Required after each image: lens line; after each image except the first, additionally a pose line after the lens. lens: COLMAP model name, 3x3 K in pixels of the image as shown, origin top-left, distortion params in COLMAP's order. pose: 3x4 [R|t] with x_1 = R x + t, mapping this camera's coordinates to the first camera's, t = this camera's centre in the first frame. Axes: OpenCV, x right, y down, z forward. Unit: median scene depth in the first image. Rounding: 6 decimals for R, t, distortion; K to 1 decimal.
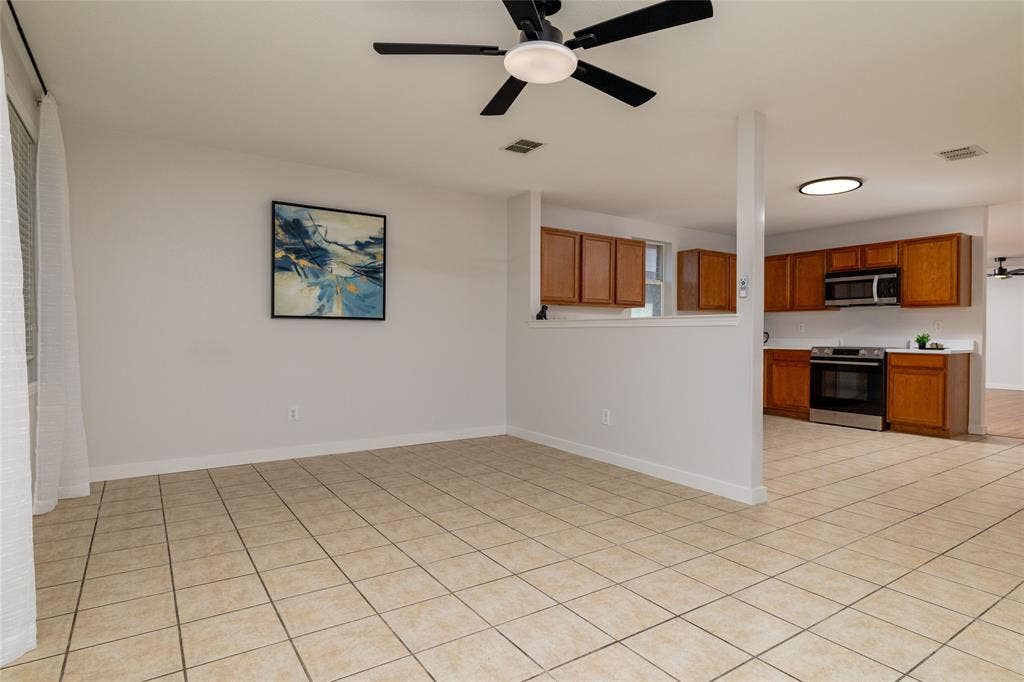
lens RADIAL K [[546.9, 0, 525.3], [0, 546.9, 342.0], [0, 0, 1]] dist [-0.000698, -0.000221]
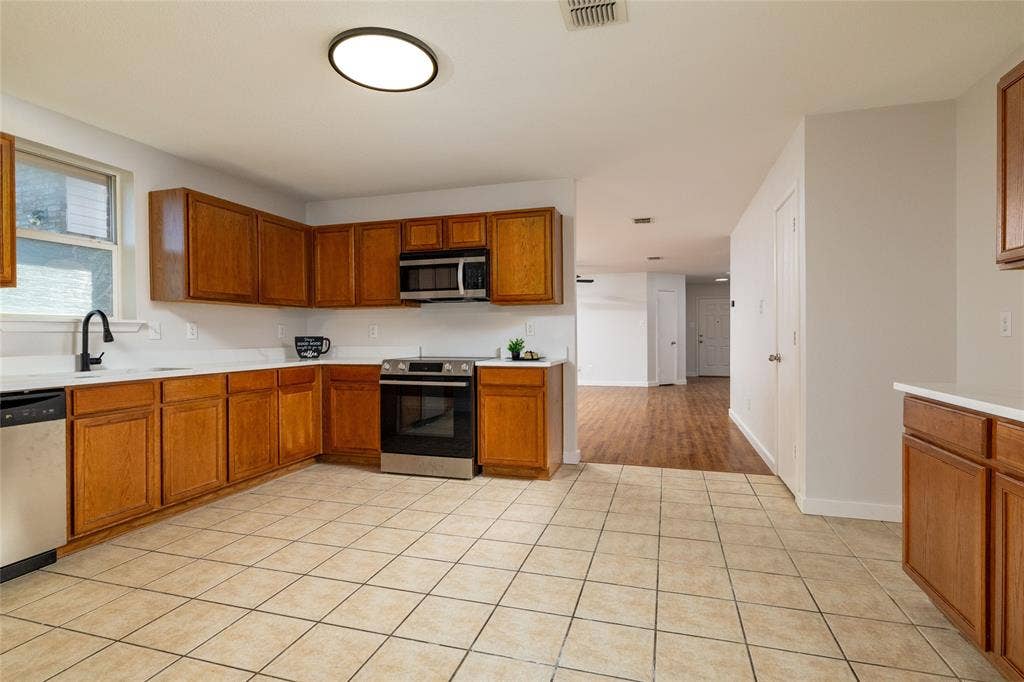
lens RADIAL K [[515.4, 0, 506.0], [0, 515.4, 338.5], [0, 0, 1]] dist [-0.000136, 0.000307]
pose [[0.790432, -0.013928, 0.612391, 0.287871], [0.019957, 0.999796, -0.003019, -0.013780], [-0.612224, 0.014608, 0.790549, 0.455334]]
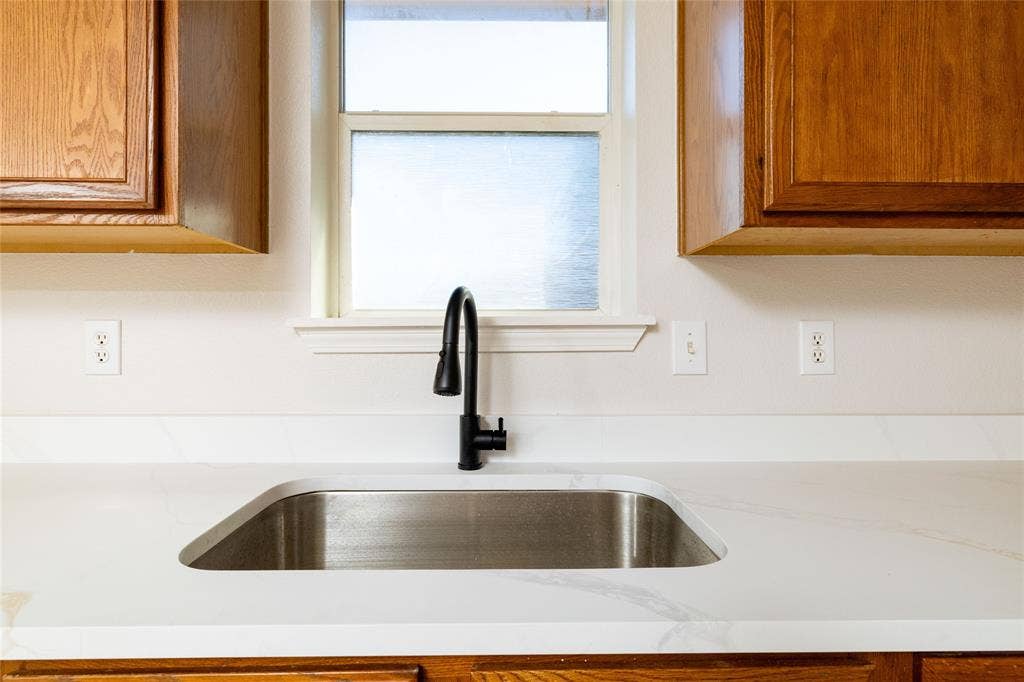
lens RADIAL K [[515.4, 0, 506.0], [0, 515.4, 338.5], [0, 0, 1]] dist [-0.000136, 0.000307]
pose [[0.829170, -0.006201, -0.558962, 0.381749], [-0.002182, 0.999895, -0.014329, -0.033285], [0.558992, 0.013101, 0.829070, 0.982410]]
